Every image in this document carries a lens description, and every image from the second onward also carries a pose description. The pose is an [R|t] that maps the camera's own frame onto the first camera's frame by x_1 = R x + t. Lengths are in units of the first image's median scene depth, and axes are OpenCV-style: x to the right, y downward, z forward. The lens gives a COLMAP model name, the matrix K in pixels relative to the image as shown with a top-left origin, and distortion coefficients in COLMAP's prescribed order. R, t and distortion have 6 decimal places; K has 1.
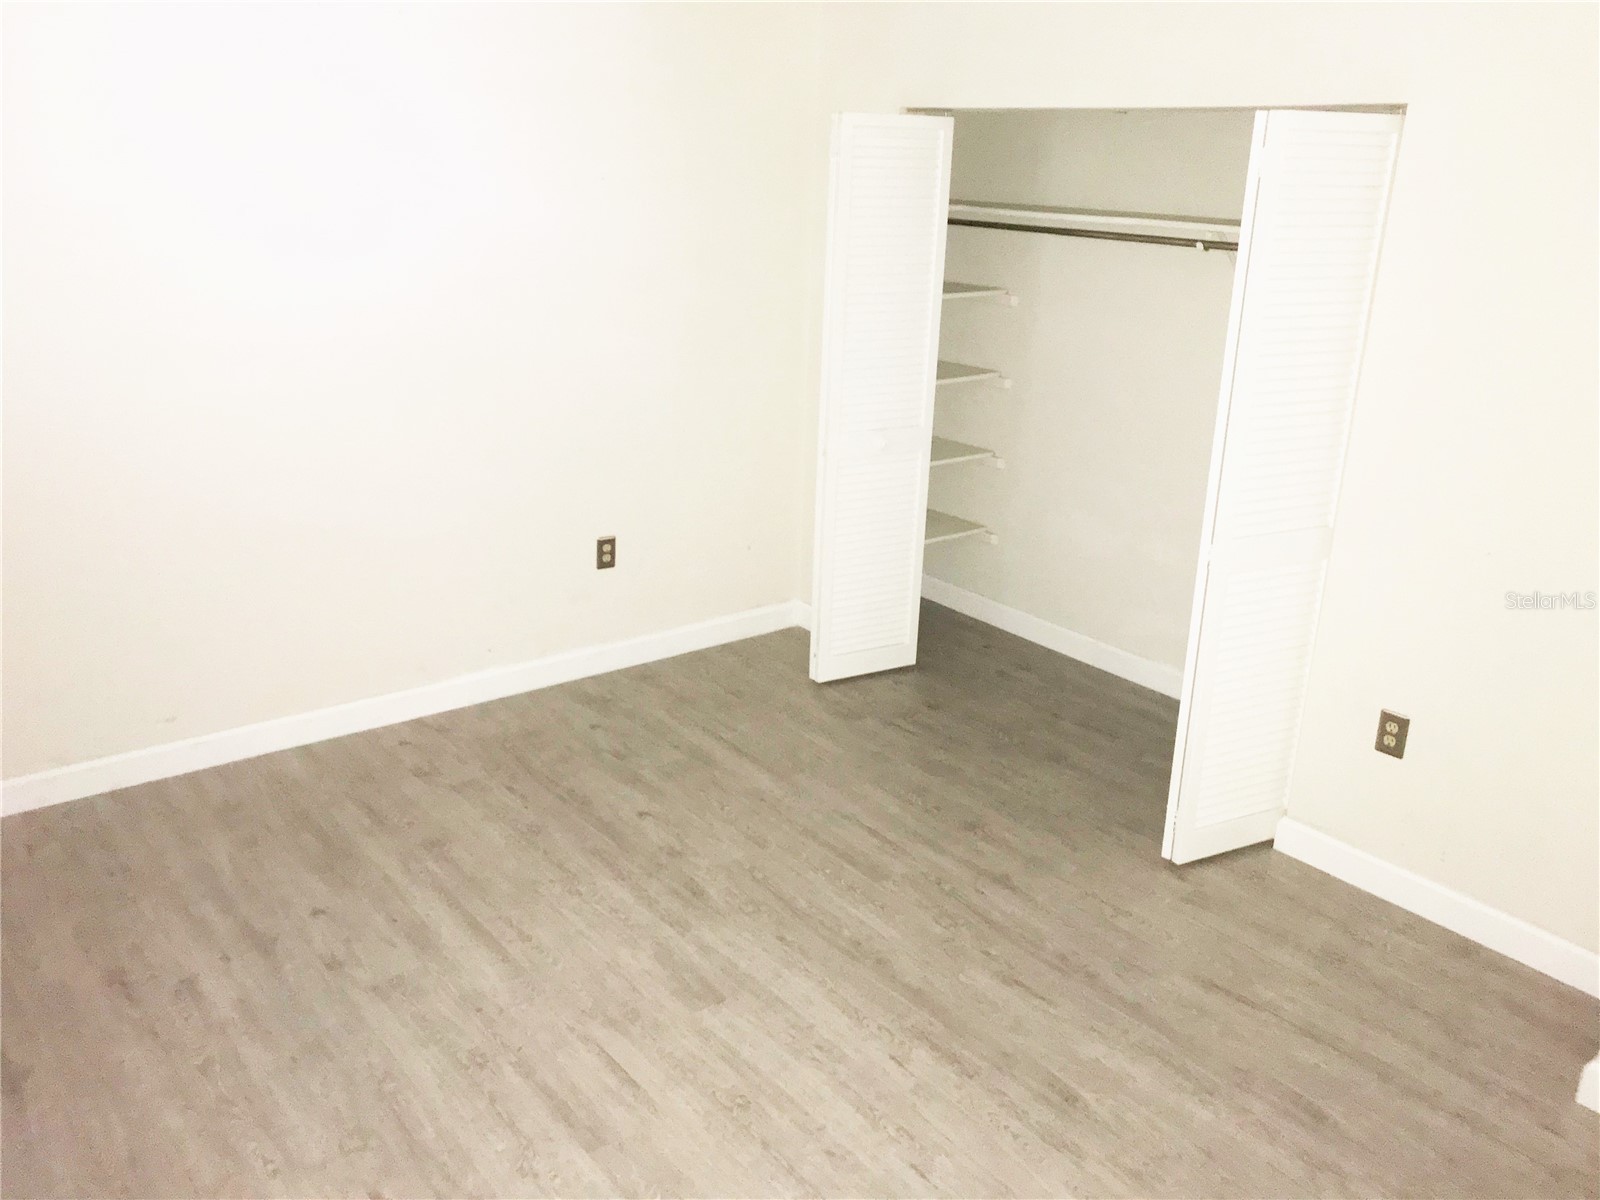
lens RADIAL K [[1320.2, 0, 800.0], [0, 1320.2, 600.0], [0, 0, 1]] dist [0.063832, -0.090214]
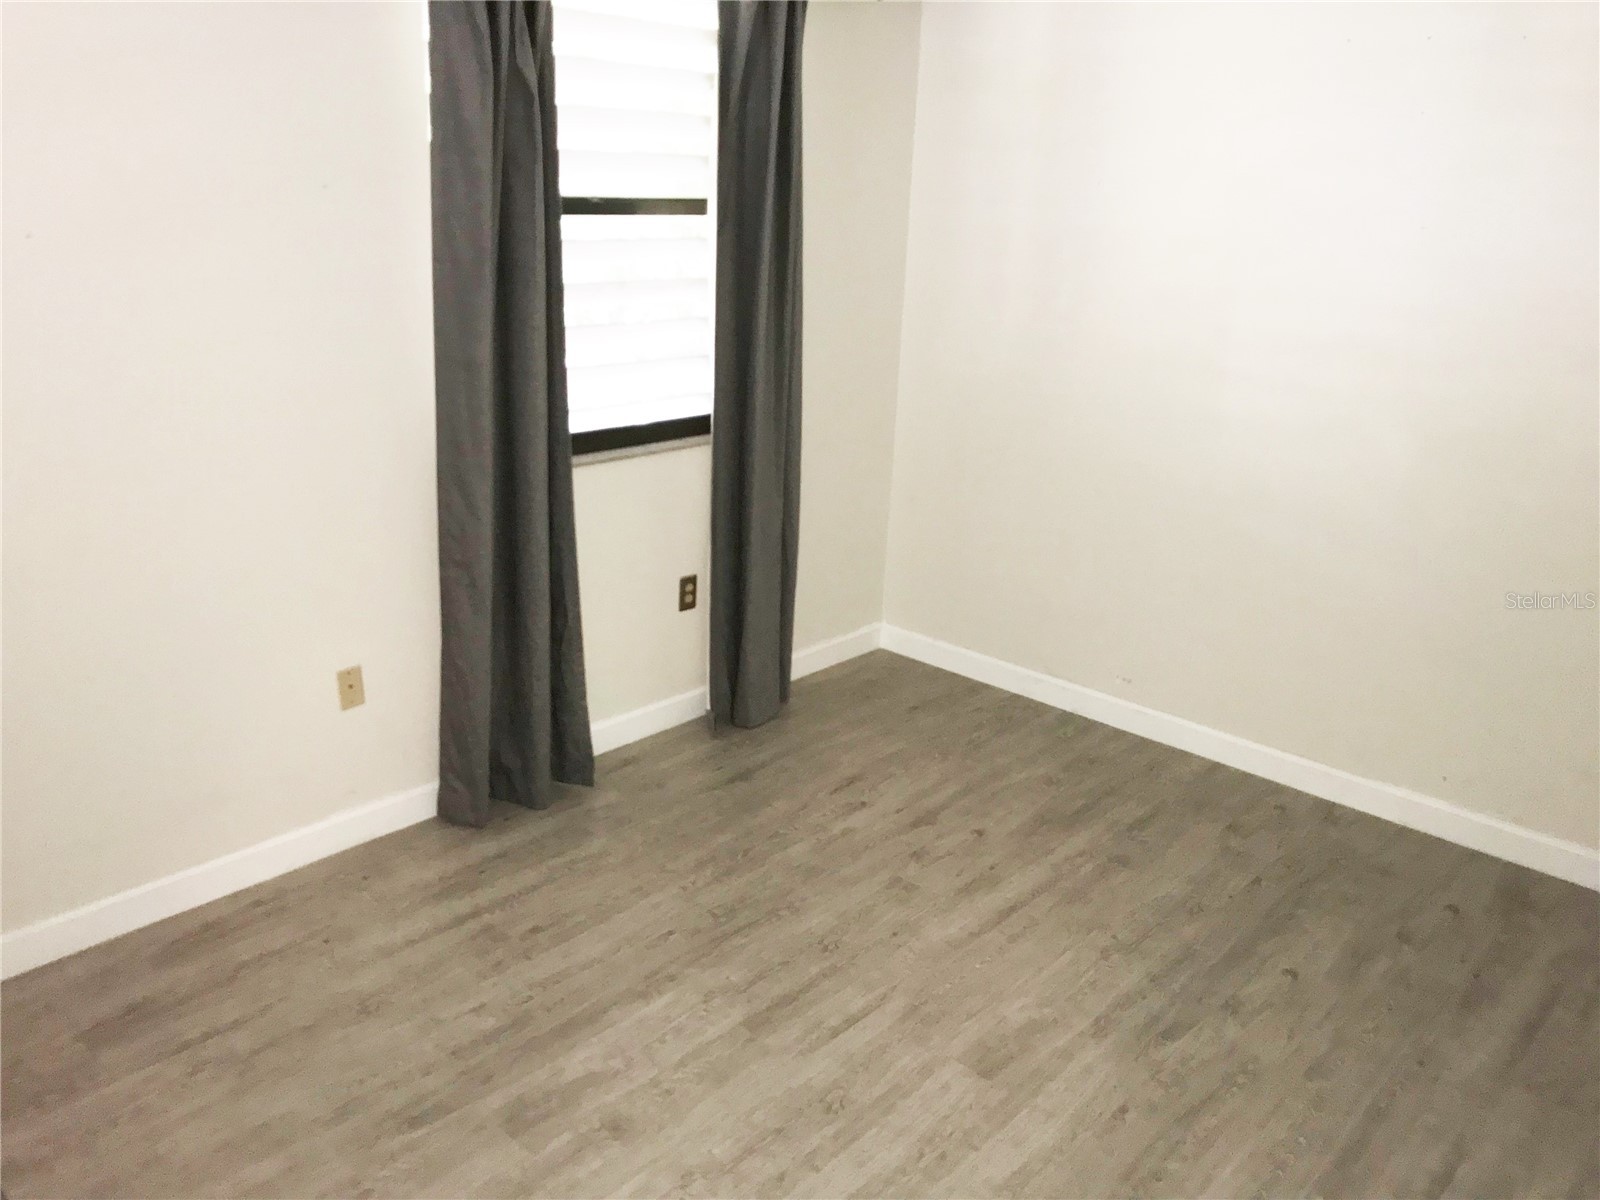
lens RADIAL K [[1320.2, 0, 800.0], [0, 1320.2, 600.0], [0, 0, 1]] dist [0.063832, -0.090214]
pose [[0.188936, 0.298707, -0.935456, 0.627972], [-0.359651, 0.907472, 0.217131, -0.143753], [0.913758, 0.295414, 0.278884, 0.474792]]
